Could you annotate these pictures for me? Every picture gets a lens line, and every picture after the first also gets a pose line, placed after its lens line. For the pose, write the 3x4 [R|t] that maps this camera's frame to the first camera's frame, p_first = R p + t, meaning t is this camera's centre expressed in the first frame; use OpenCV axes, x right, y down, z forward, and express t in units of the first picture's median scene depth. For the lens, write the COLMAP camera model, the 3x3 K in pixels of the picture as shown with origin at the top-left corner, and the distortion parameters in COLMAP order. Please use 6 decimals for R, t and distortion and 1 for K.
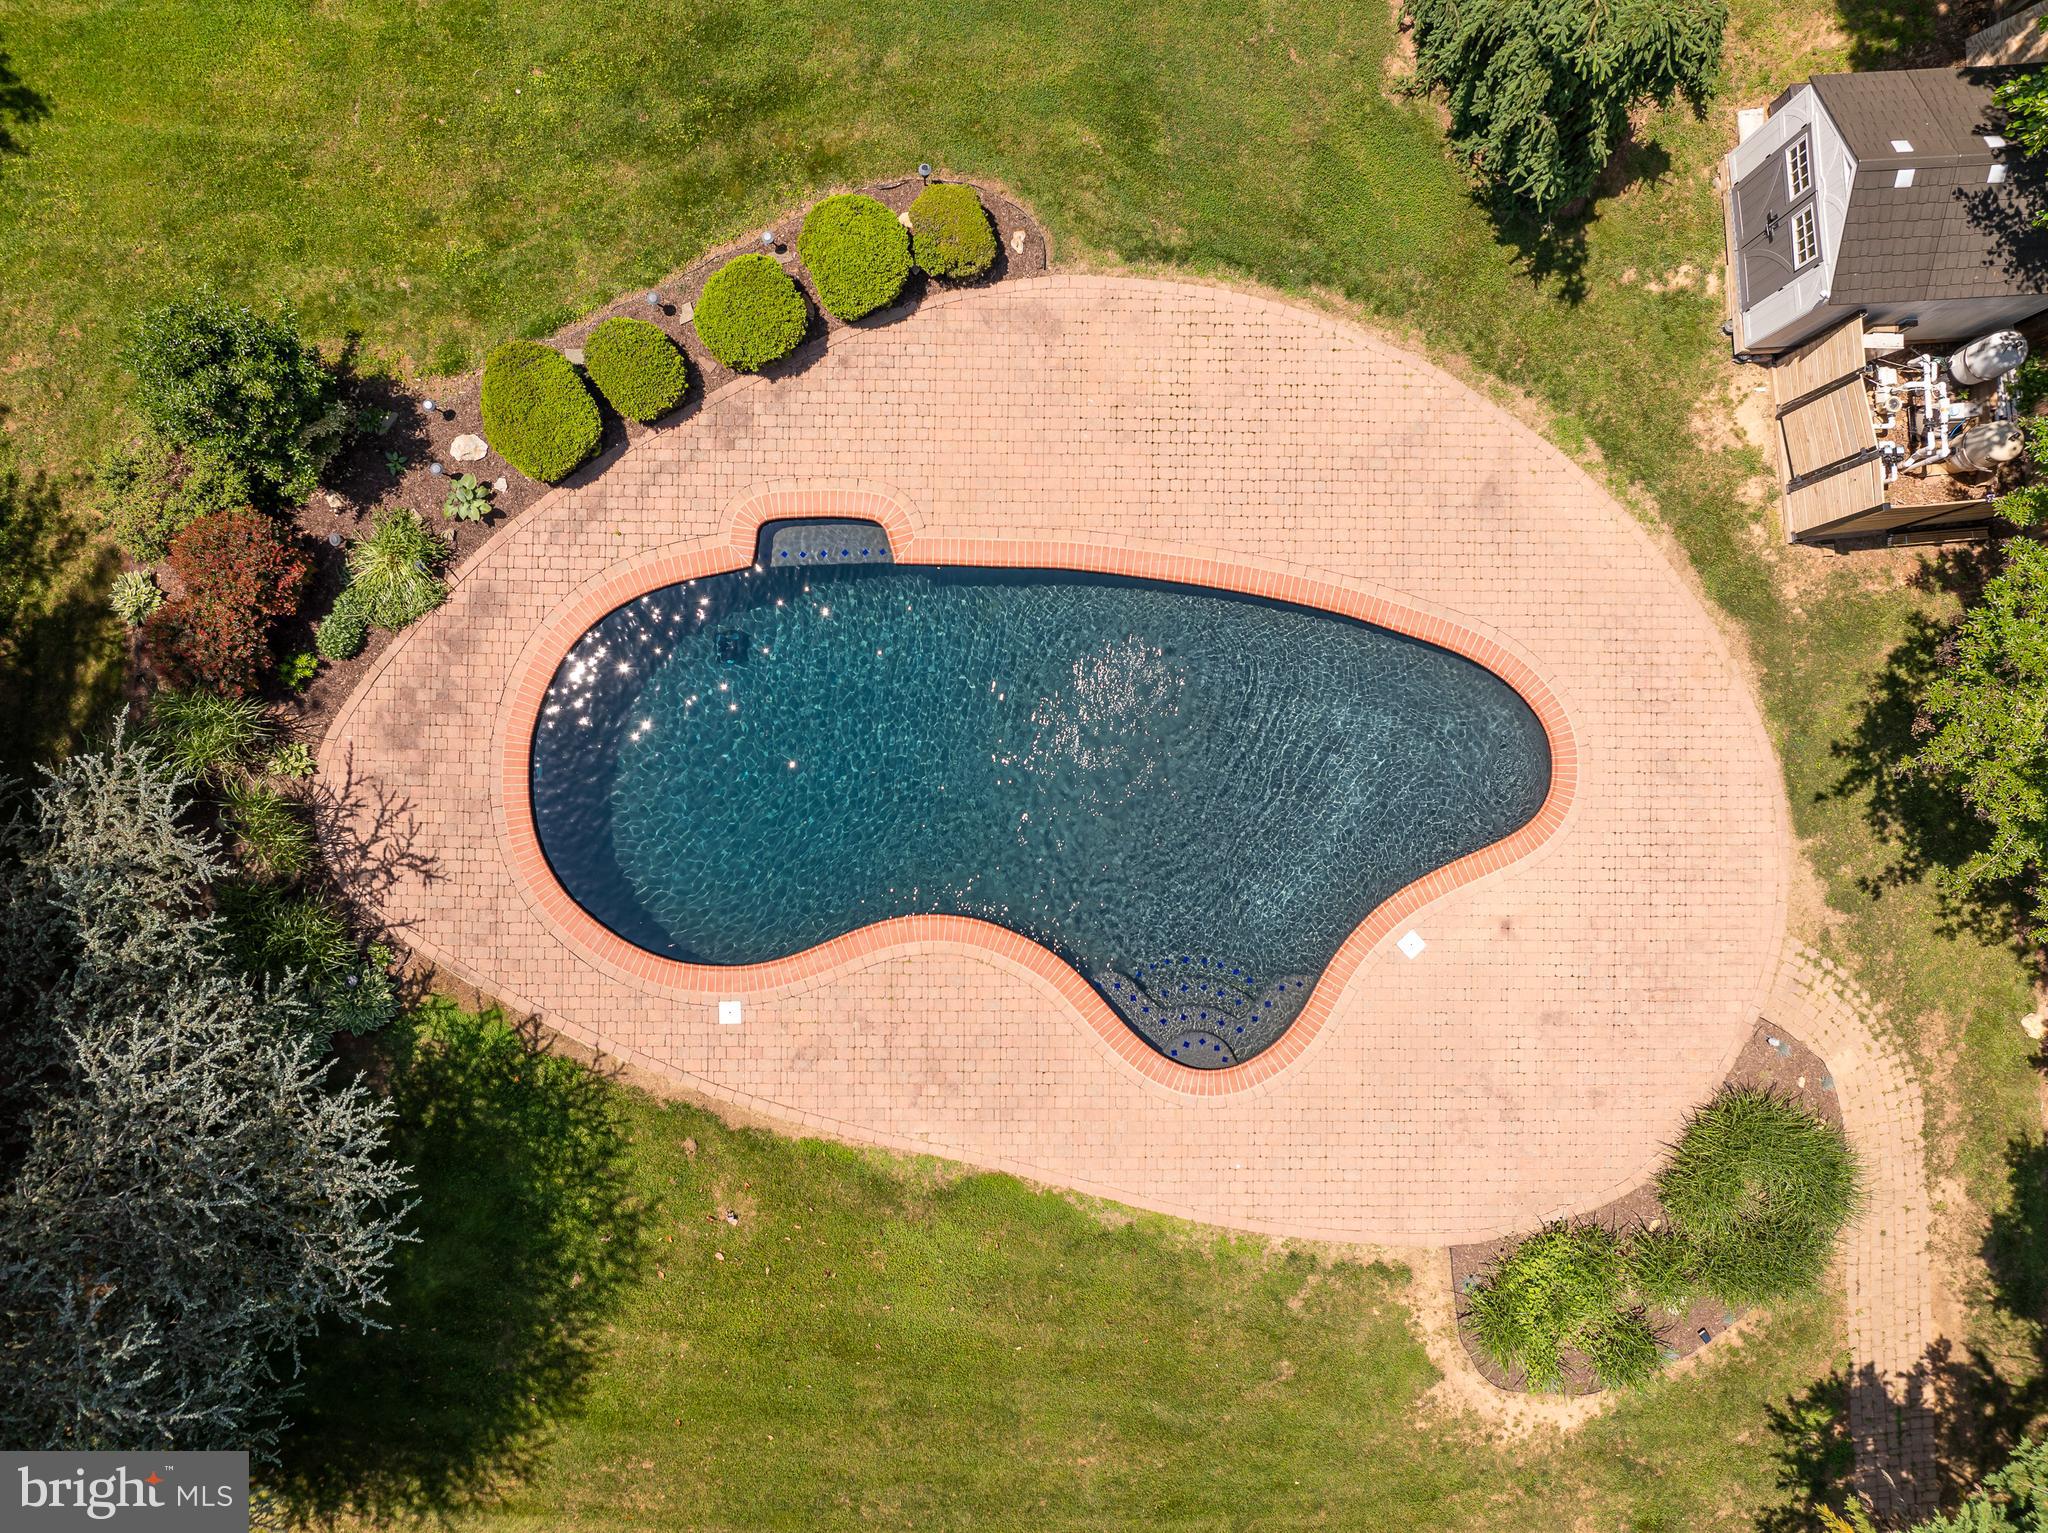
lens RADIAL K [[1451.7, 0, 1025.1], [0, 1451.7, 758.8], [0, 0, 1]] dist [-0.037538, -0.000168]
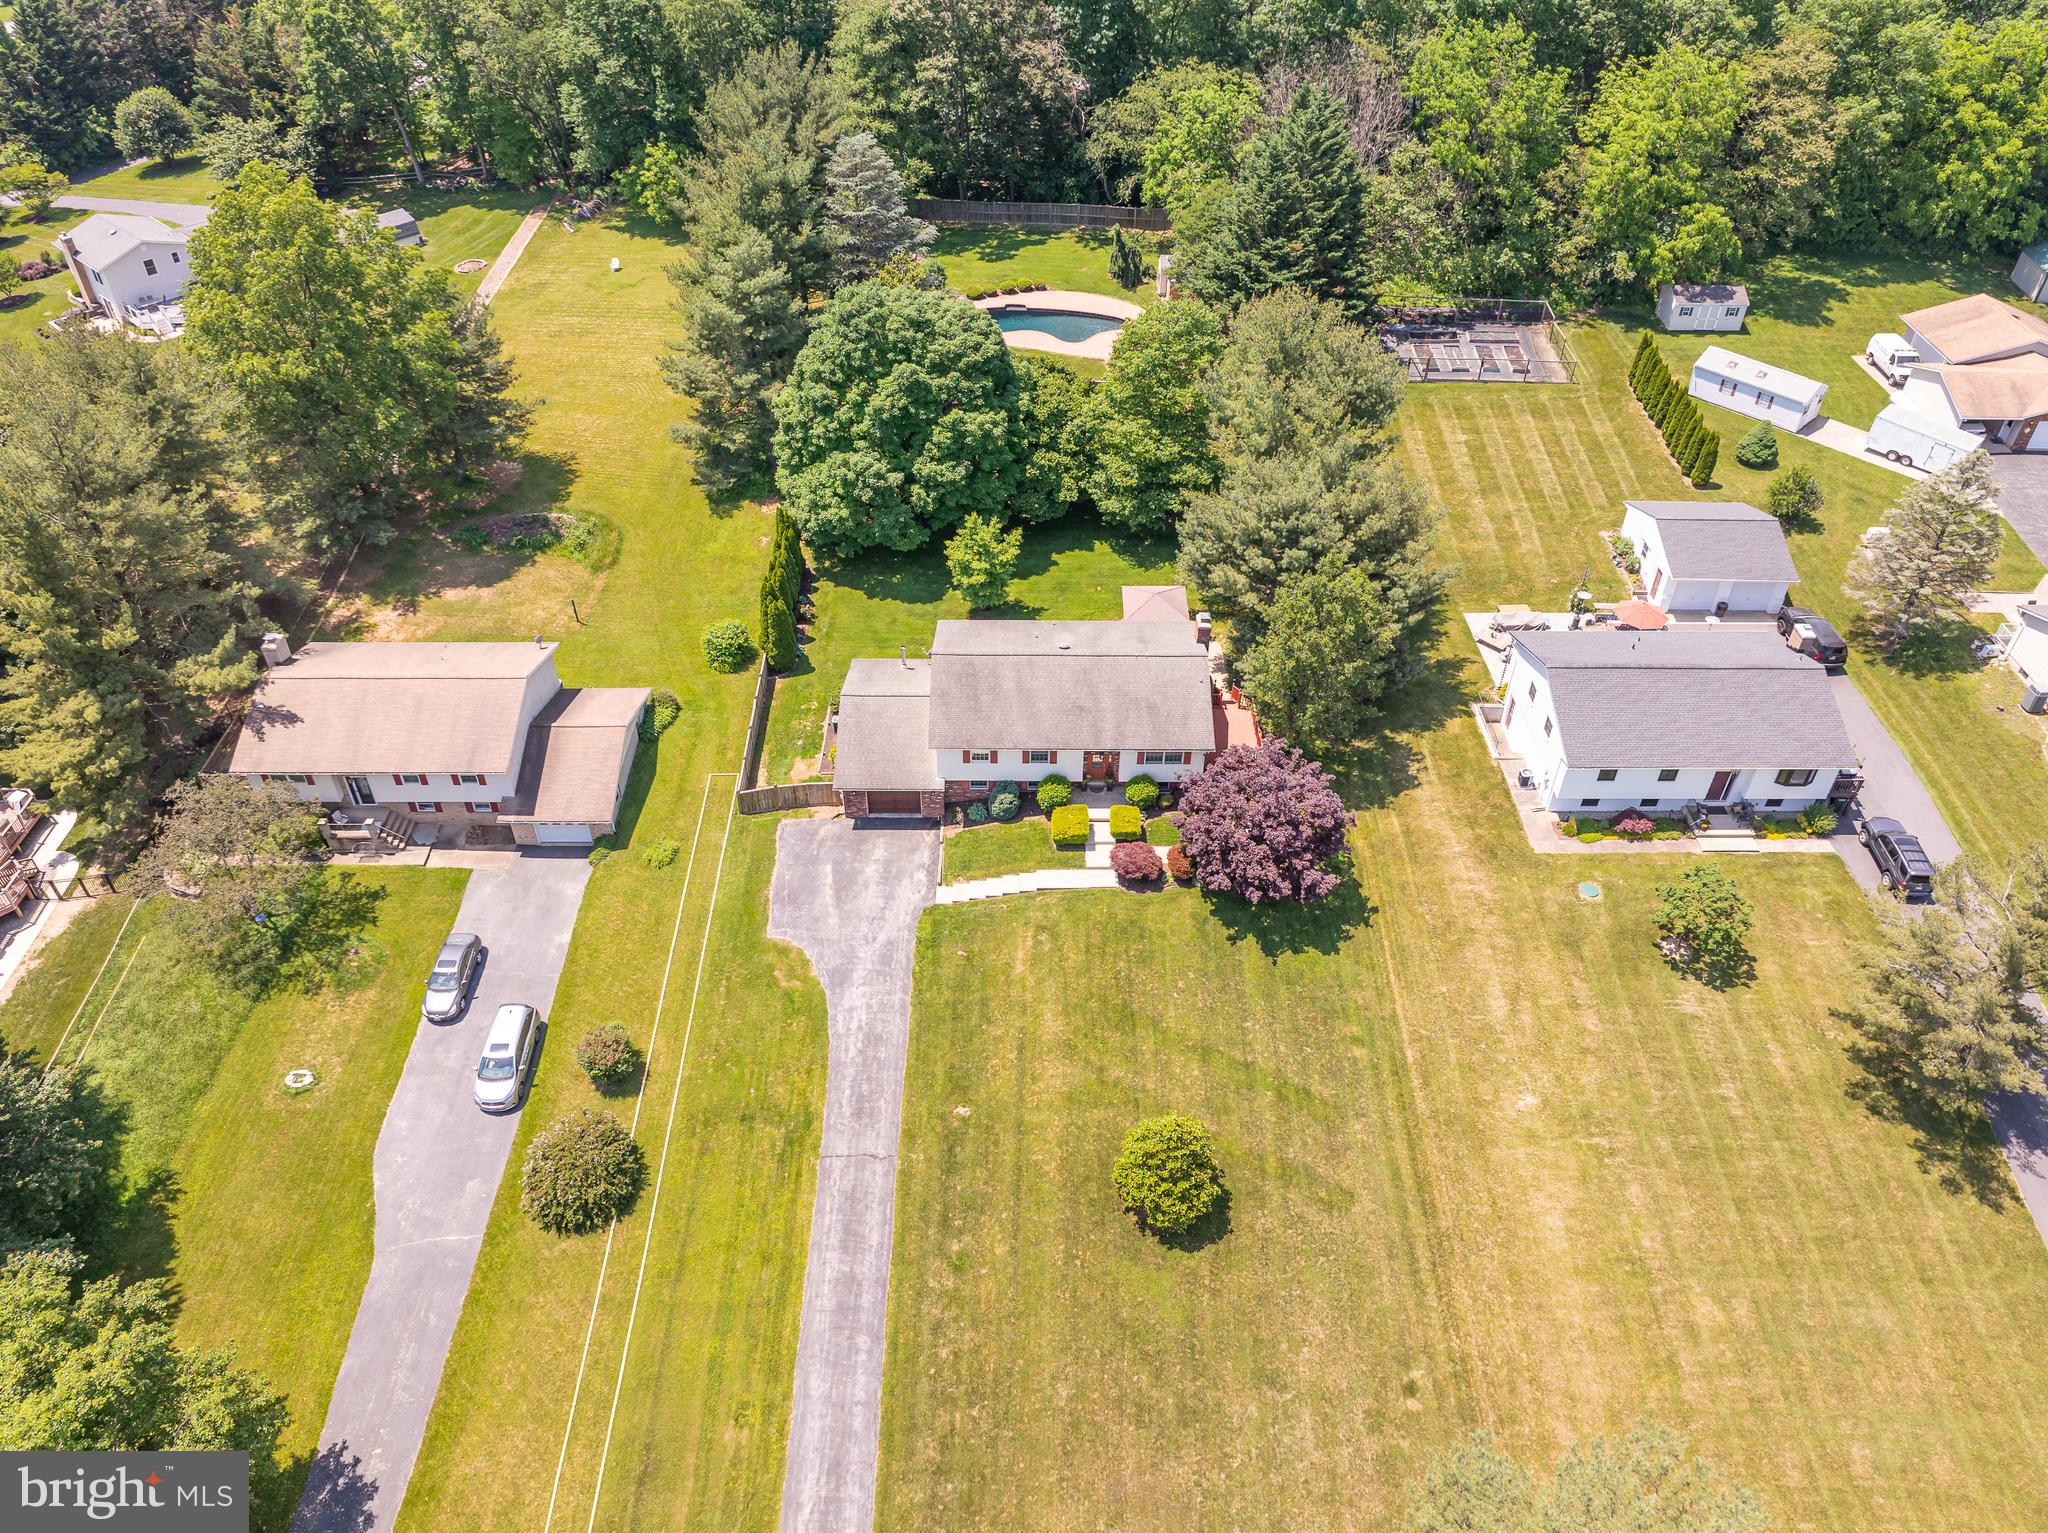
lens RADIAL K [[1451.7, 0, 1025.1], [0, 1451.7, 758.8], [0, 0, 1]] dist [-0.037538, -0.000168]
pose [[0.997073, 0.045653, -0.061328, 0.382691], [-0.076272, 0.649473, -0.756550, 5.957015], [0.005292, 0.759013, 0.651054, -1.631976]]
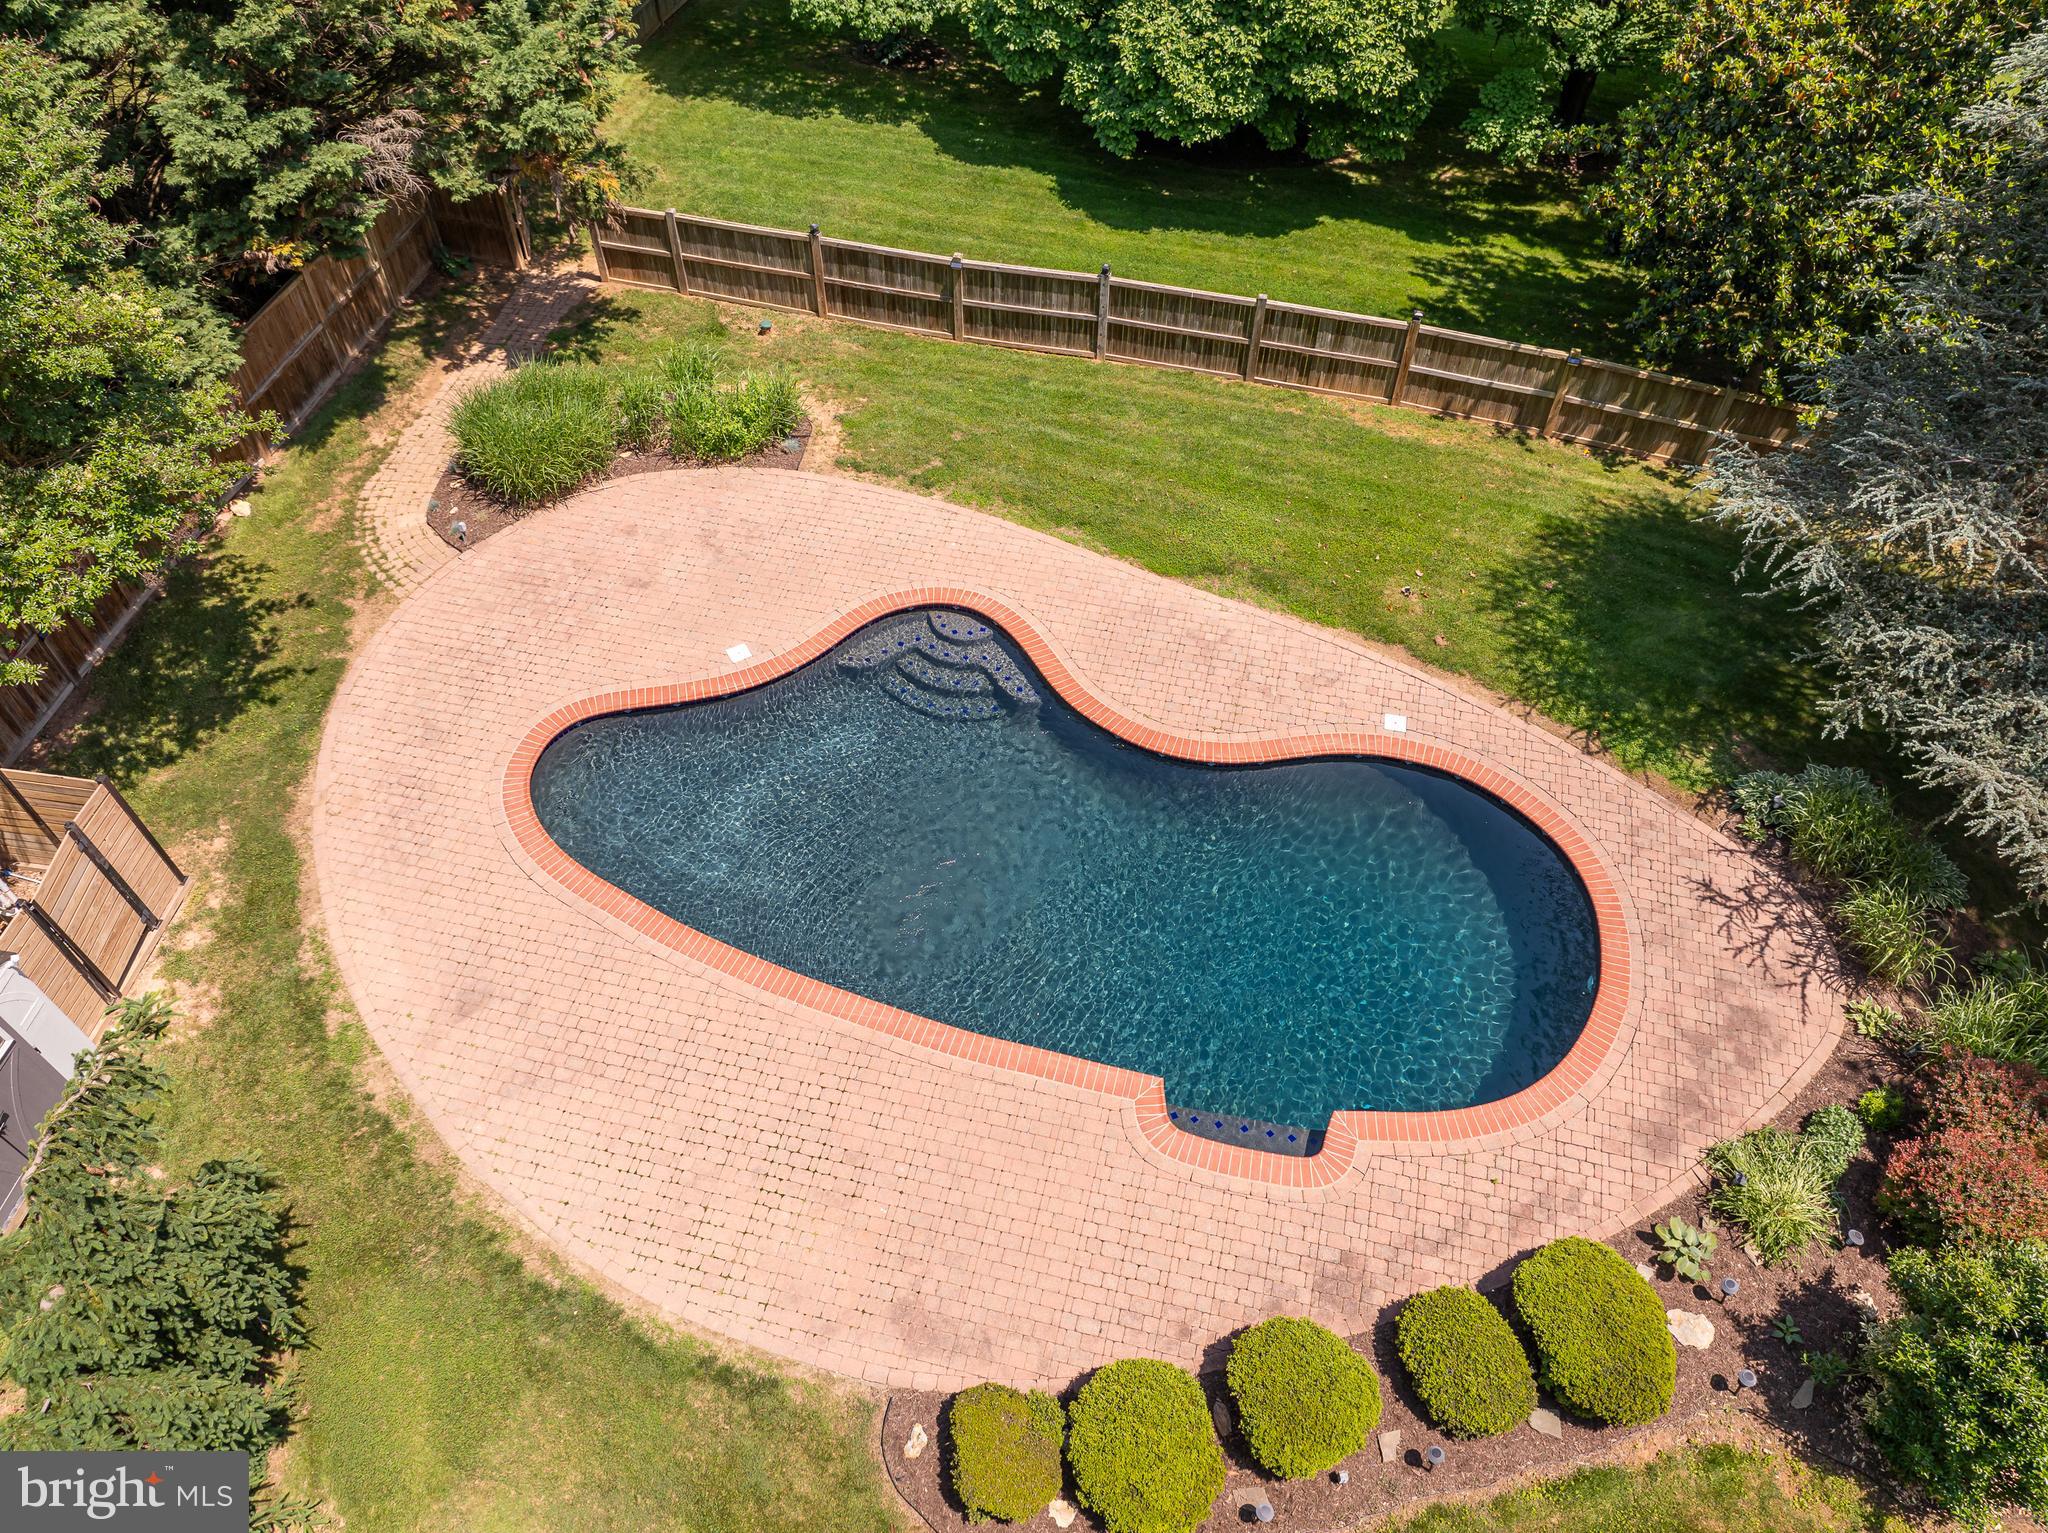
lens RADIAL K [[1455.9, 0, 1027.5], [0, 1455.9, 755.1], [0, 0, 1]] dist [-0.036850, -0.004773]
pose [[-0.973690, -0.190285, 0.125378, -0.083094], [0.226233, -0.741230, 0.631978, -0.544391], [-0.027322, 0.643715, 0.764777, 0.235202]]
